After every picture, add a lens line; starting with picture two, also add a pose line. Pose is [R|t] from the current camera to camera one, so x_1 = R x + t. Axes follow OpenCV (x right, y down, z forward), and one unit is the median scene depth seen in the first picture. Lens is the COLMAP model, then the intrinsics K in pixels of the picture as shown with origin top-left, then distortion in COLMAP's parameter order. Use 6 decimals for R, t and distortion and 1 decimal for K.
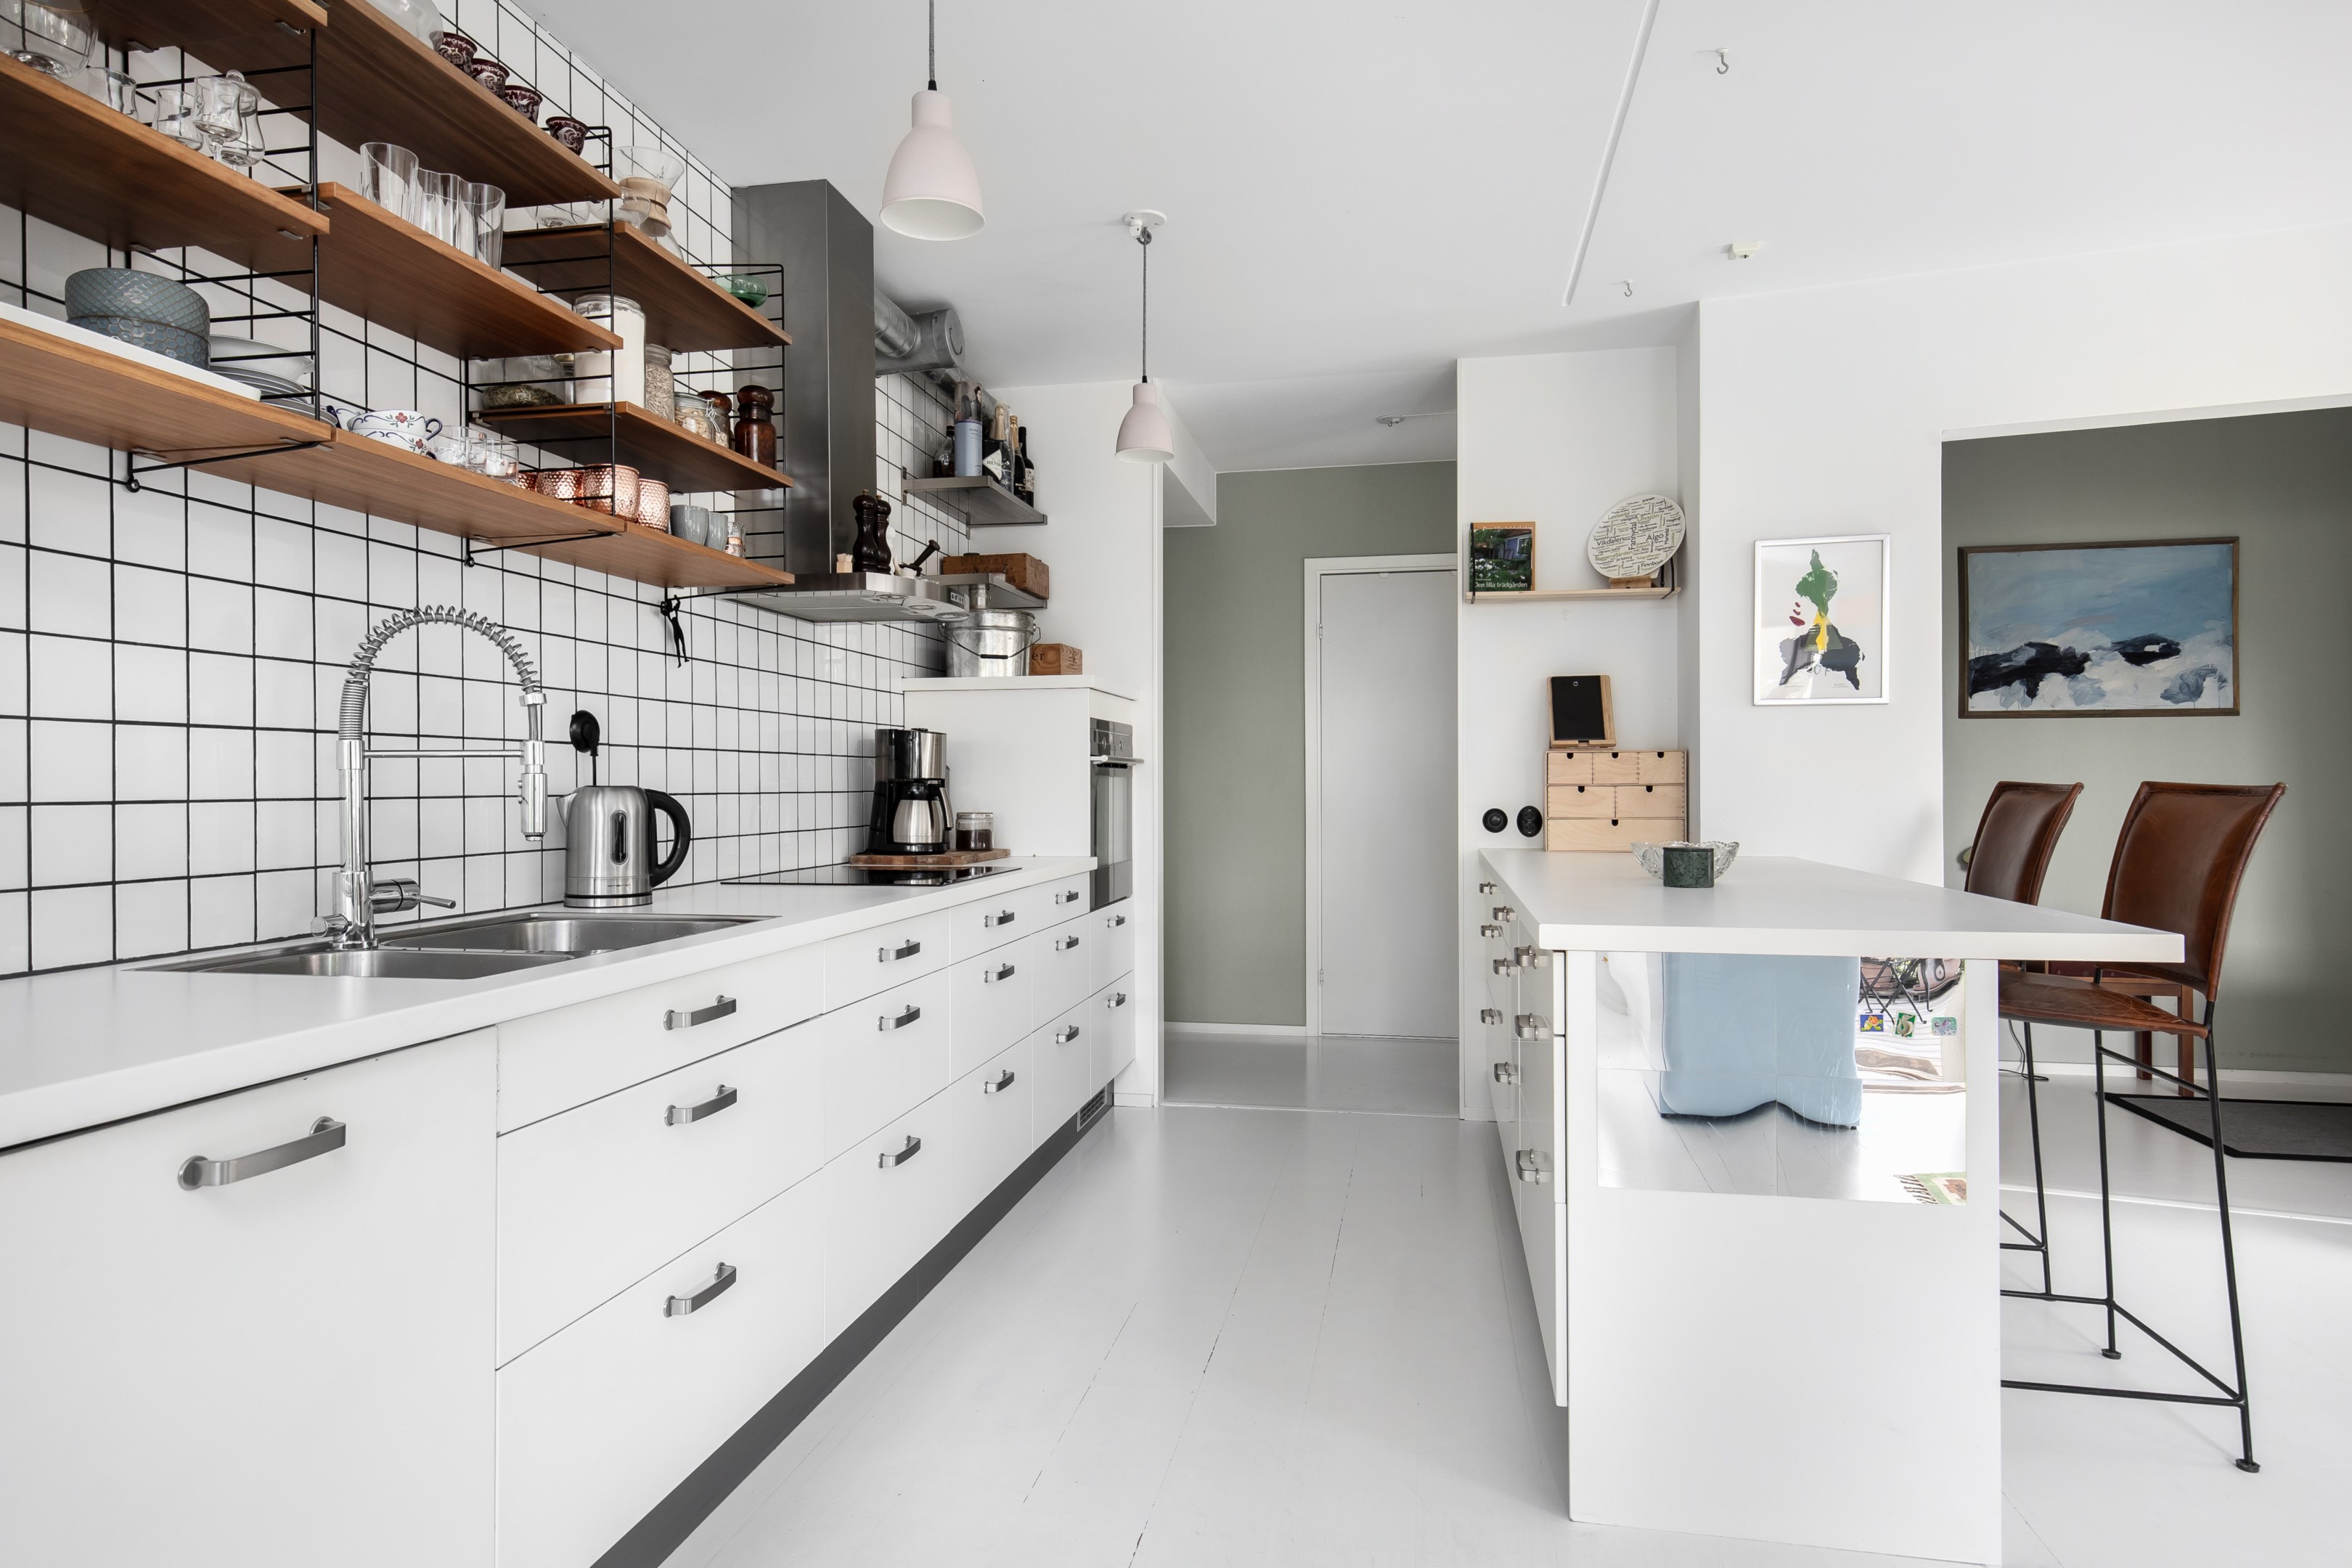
lens RADIAL K [[1339.7, 0, 1182.8], [0, 1339.7, 779.8], [0, 0, 1]] dist [0.015787, -0.002283]
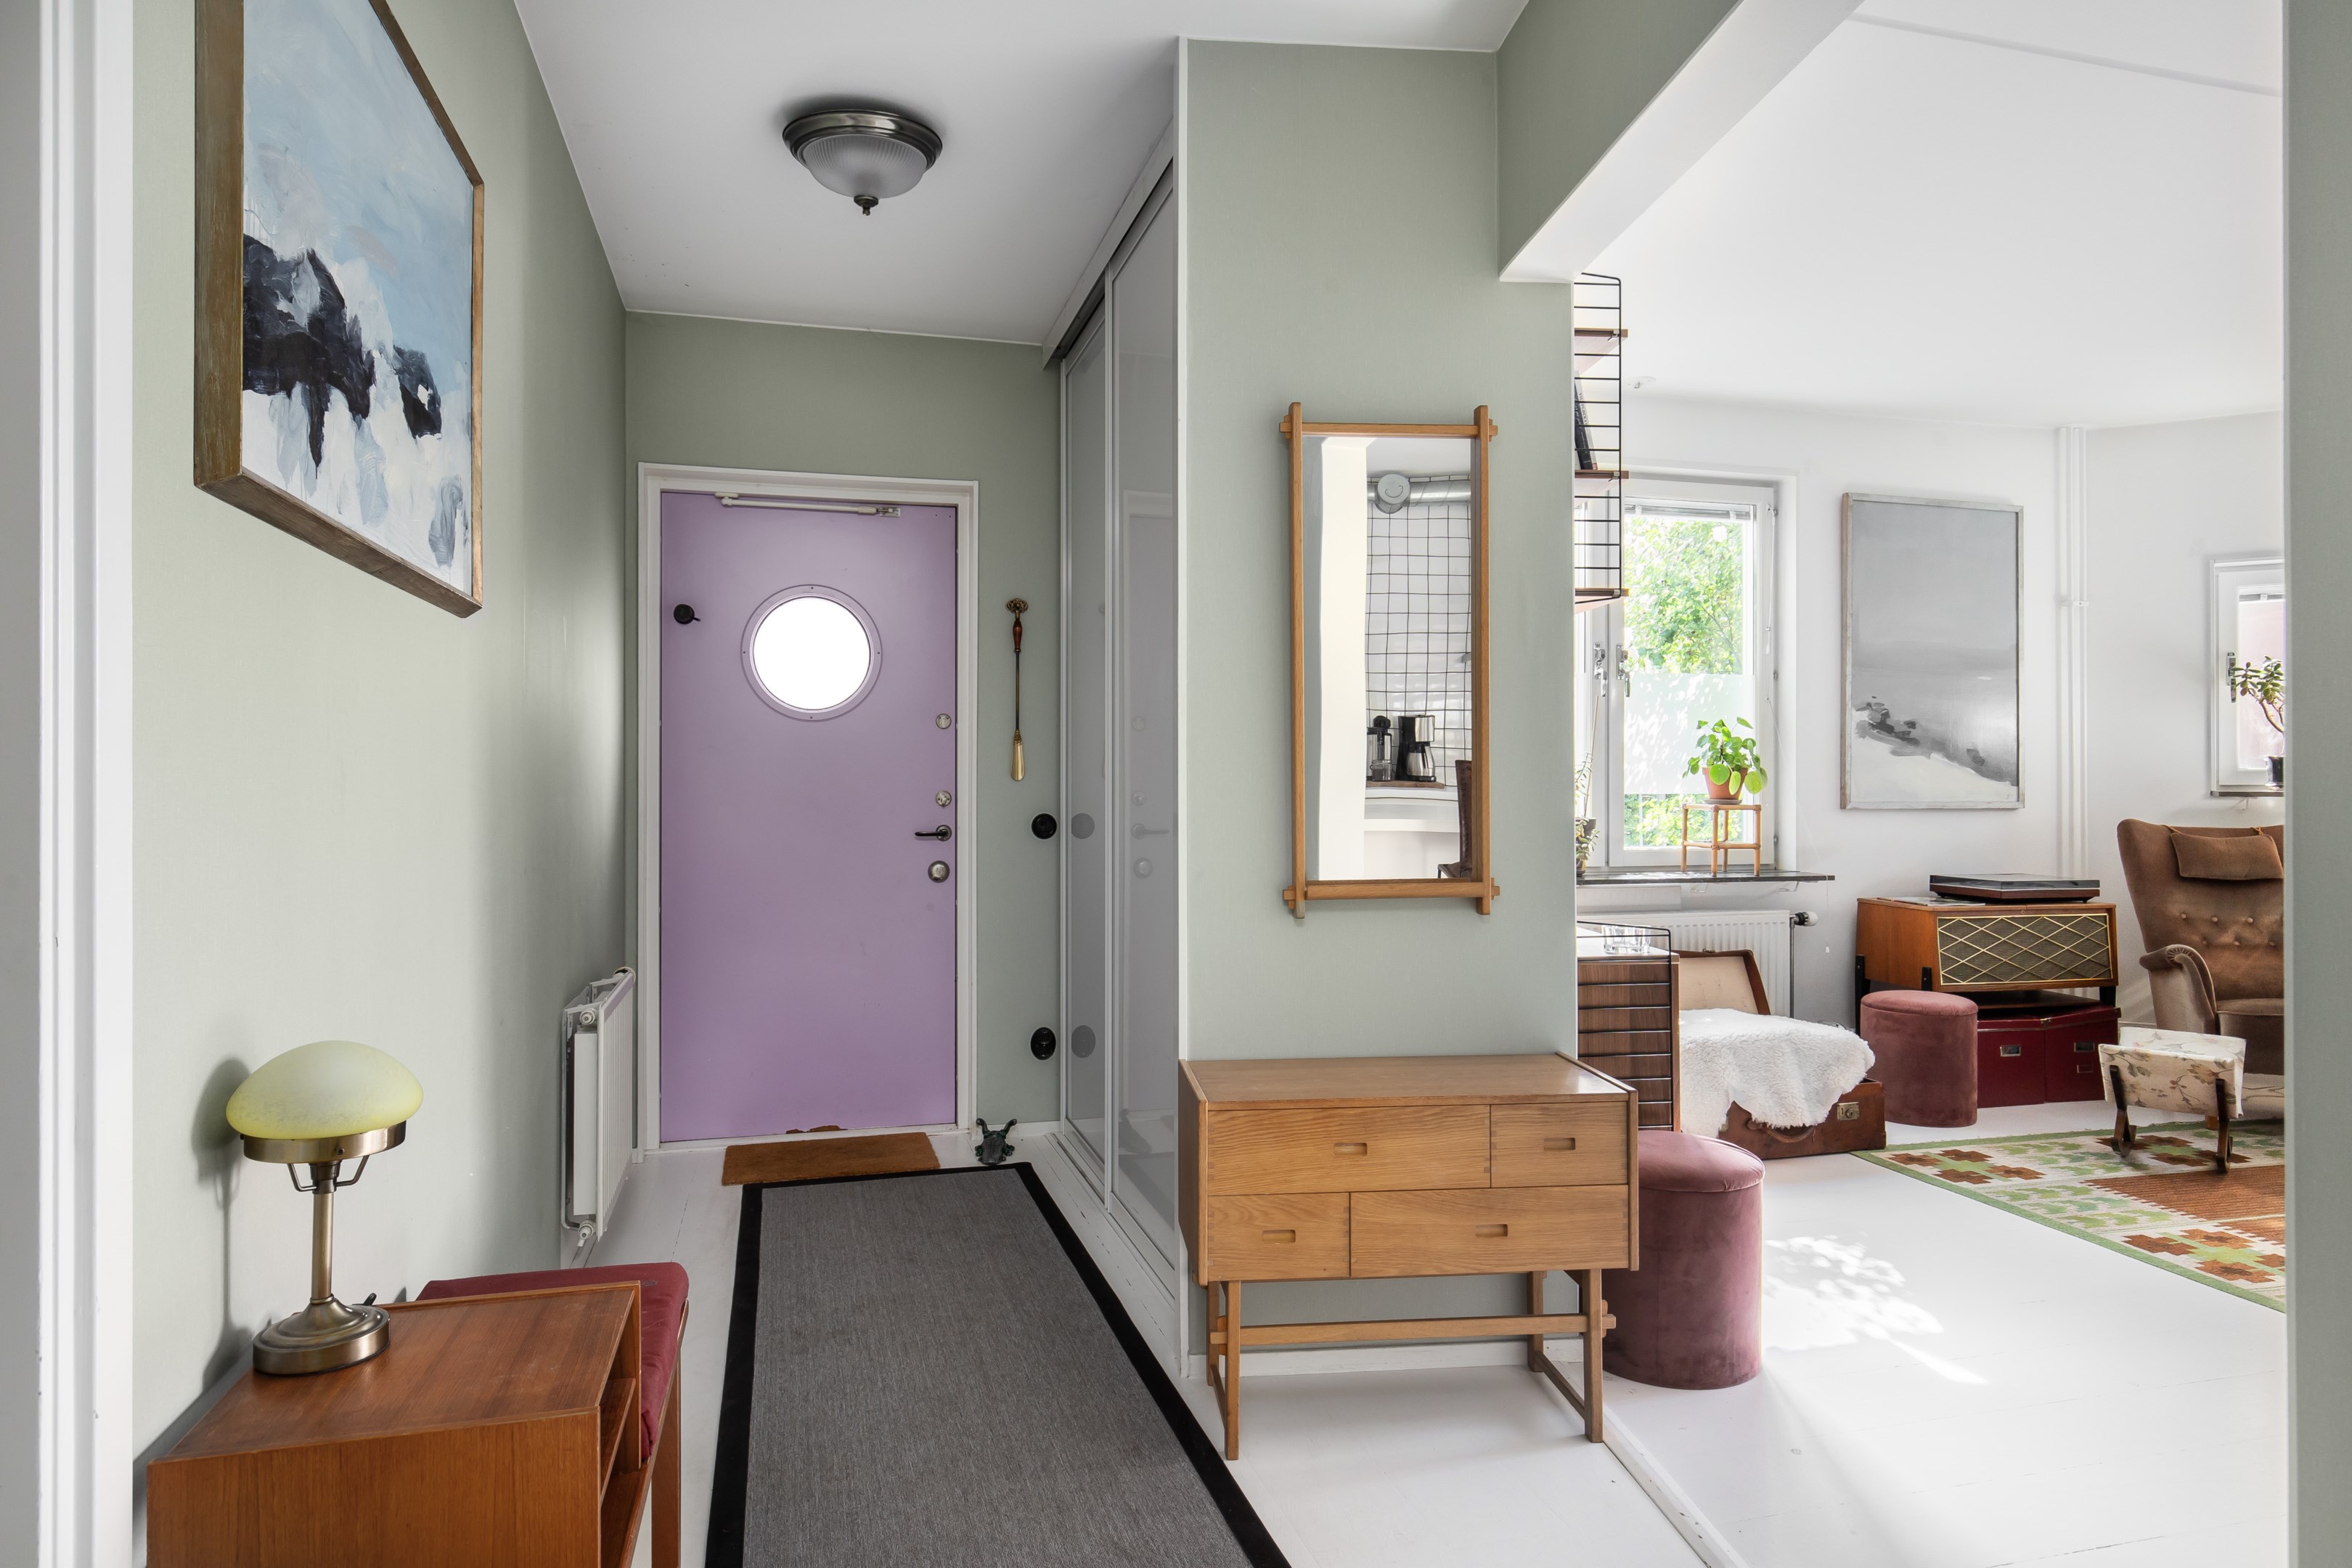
lens RADIAL K [[1395.4, 0, 1176.7], [0, 1395.4, 771.2], [0, 0, 1]] dist [0.002578, 0.001361]
pose [[-0.437439, 0.010594, 0.899186, 0.379802], [-0.004281, 0.999895, -0.013863, 0.004176], [-0.899238, -0.009914, -0.437347, 1.188837]]
